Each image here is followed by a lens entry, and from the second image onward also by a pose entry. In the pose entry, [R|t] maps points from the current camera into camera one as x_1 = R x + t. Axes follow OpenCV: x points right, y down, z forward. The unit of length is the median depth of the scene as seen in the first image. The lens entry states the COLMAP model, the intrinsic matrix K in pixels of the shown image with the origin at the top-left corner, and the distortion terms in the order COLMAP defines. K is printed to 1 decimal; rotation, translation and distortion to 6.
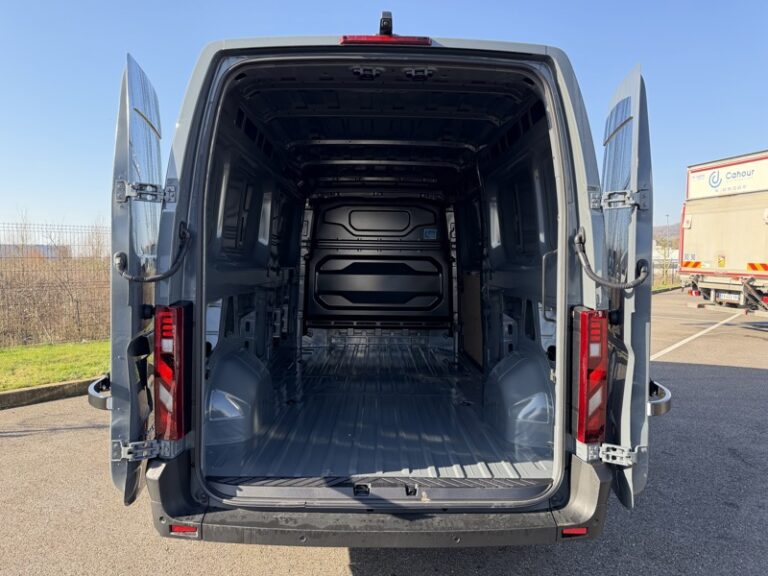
lens RADIAL K [[538.9, 0, 387.5], [0, 538.9, 285.3], [0, 0, 1]] dist [0.034769, -0.048145]
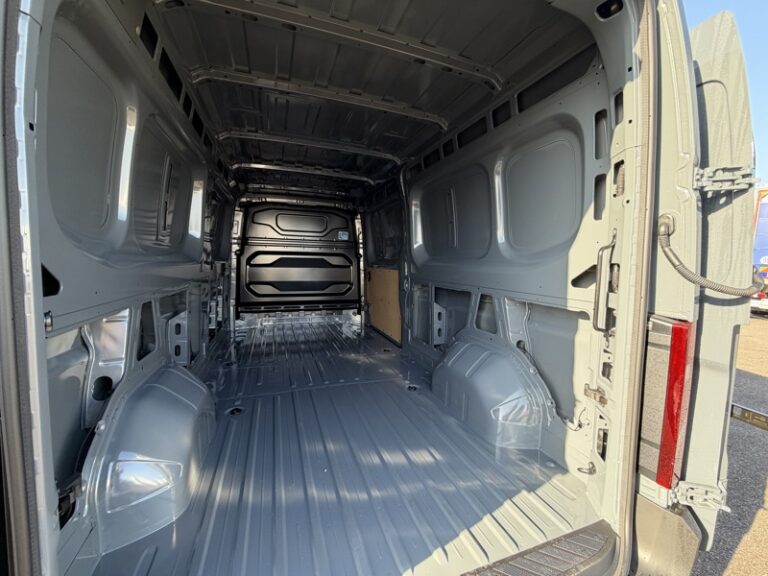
lens RADIAL K [[306.2, 0, 382.4], [0, 306.2, 286.1], [0, 0, 1]] dist [-0.000837, 0.000057]
pose [[0.948114, -0.020081, 0.317296, -0.067164], [0.004785, 0.998792, 0.048913, -0.011196], [-0.317894, -0.044857, 0.947064, 0.285018]]
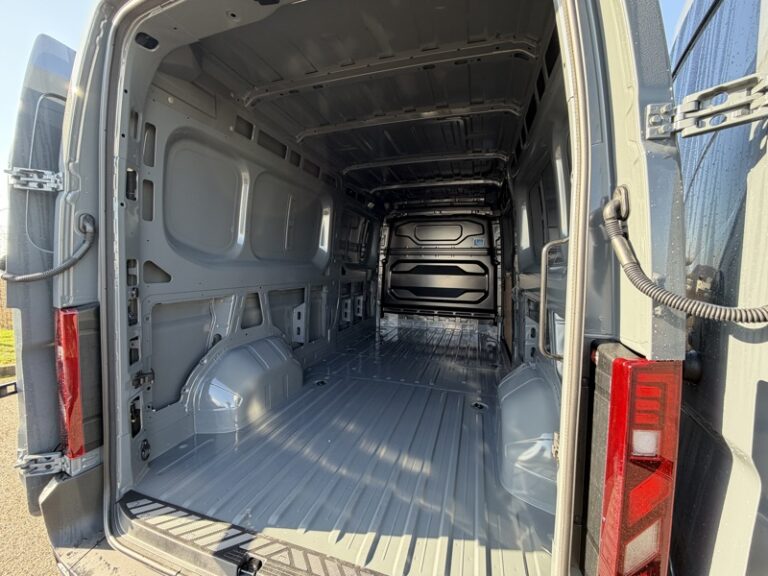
lens RADIAL K [[306.2, 0, 382.4], [0, 306.2, 286.1], [0, 0, 1]] dist [-0.000837, 0.000057]
pose [[0.947840, 0.022829, -0.317928, 0.097537], [-0.016213, 0.999594, 0.023440, -0.007692], [0.318334, -0.017063, 0.947825, 0.266424]]
